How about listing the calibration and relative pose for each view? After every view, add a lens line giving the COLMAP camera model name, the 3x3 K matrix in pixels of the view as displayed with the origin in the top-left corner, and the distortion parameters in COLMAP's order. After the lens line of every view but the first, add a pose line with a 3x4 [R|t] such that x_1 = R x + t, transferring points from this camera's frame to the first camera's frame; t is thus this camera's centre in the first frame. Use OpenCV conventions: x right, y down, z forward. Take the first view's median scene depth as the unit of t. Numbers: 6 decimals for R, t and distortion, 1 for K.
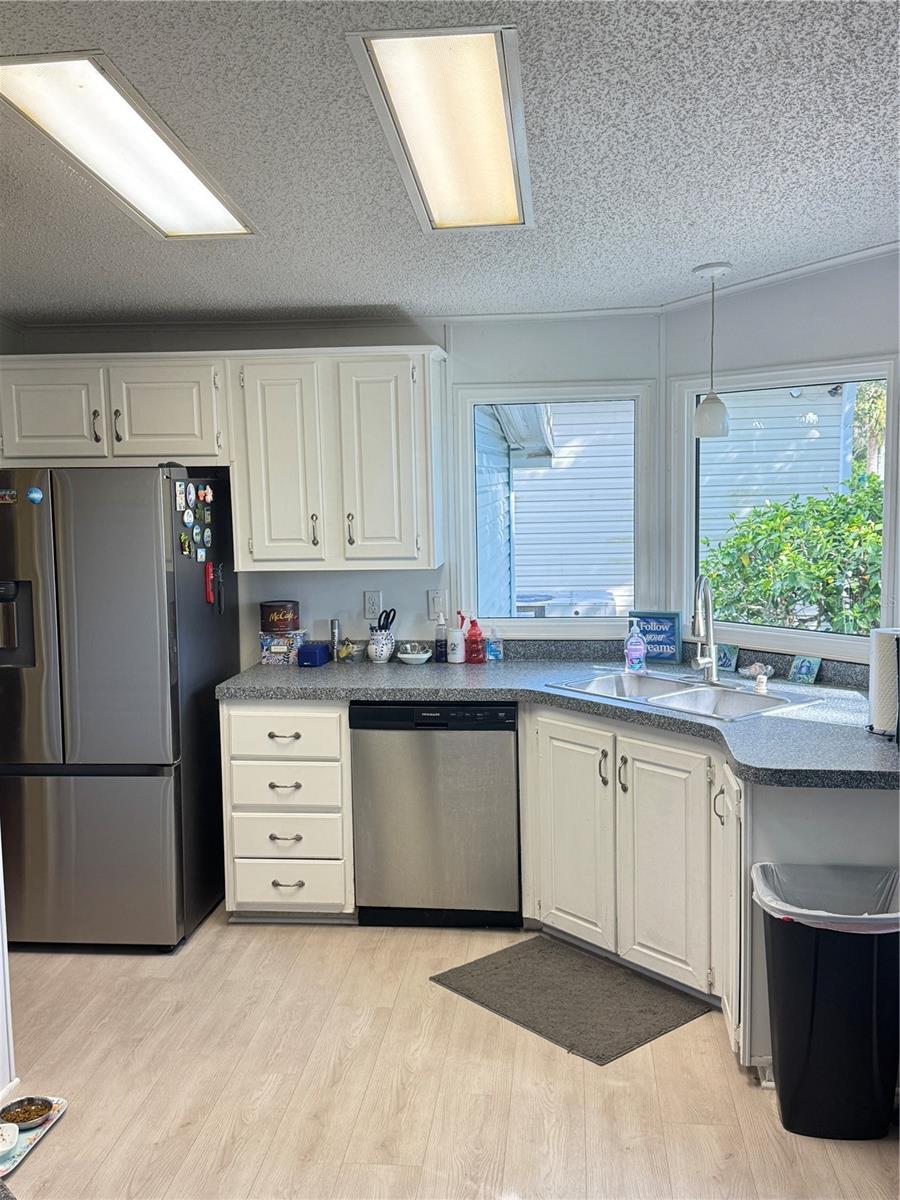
lens RADIAL K [[1218.0, 0, 450.0], [0, 1218.0, 600.0], [0, 0, 1]] dist [0.096492, 0.001026]
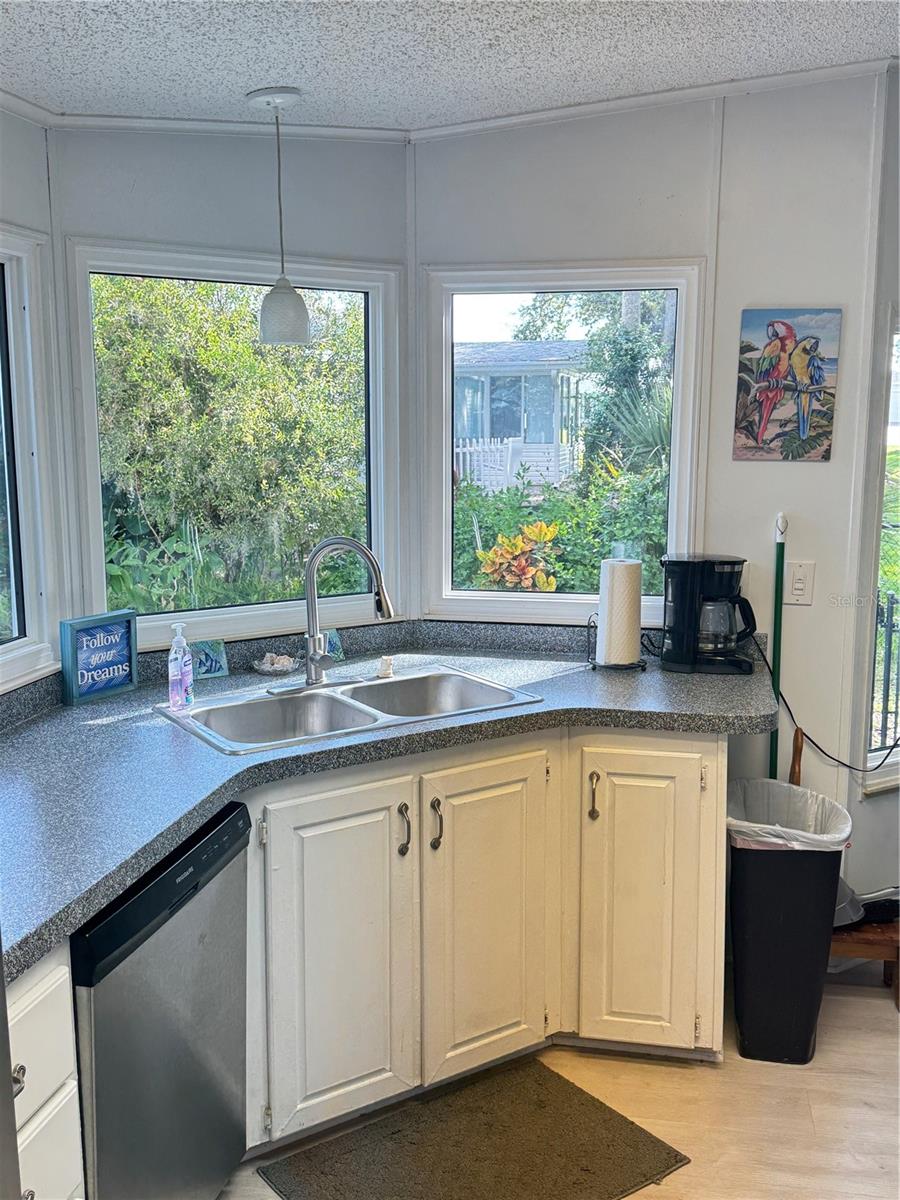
lens RADIAL K [[1218.0, 0, 450.0], [0, 1218.0, 600.0], [0, 0, 1]] dist [0.096492, 0.001026]
pose [[0.066784, -0.140899, 0.987769, -0.500763], [0.108279, 0.985156, 0.133206, -0.071859], [-0.991875, 0.098058, 0.081049, 0.876722]]
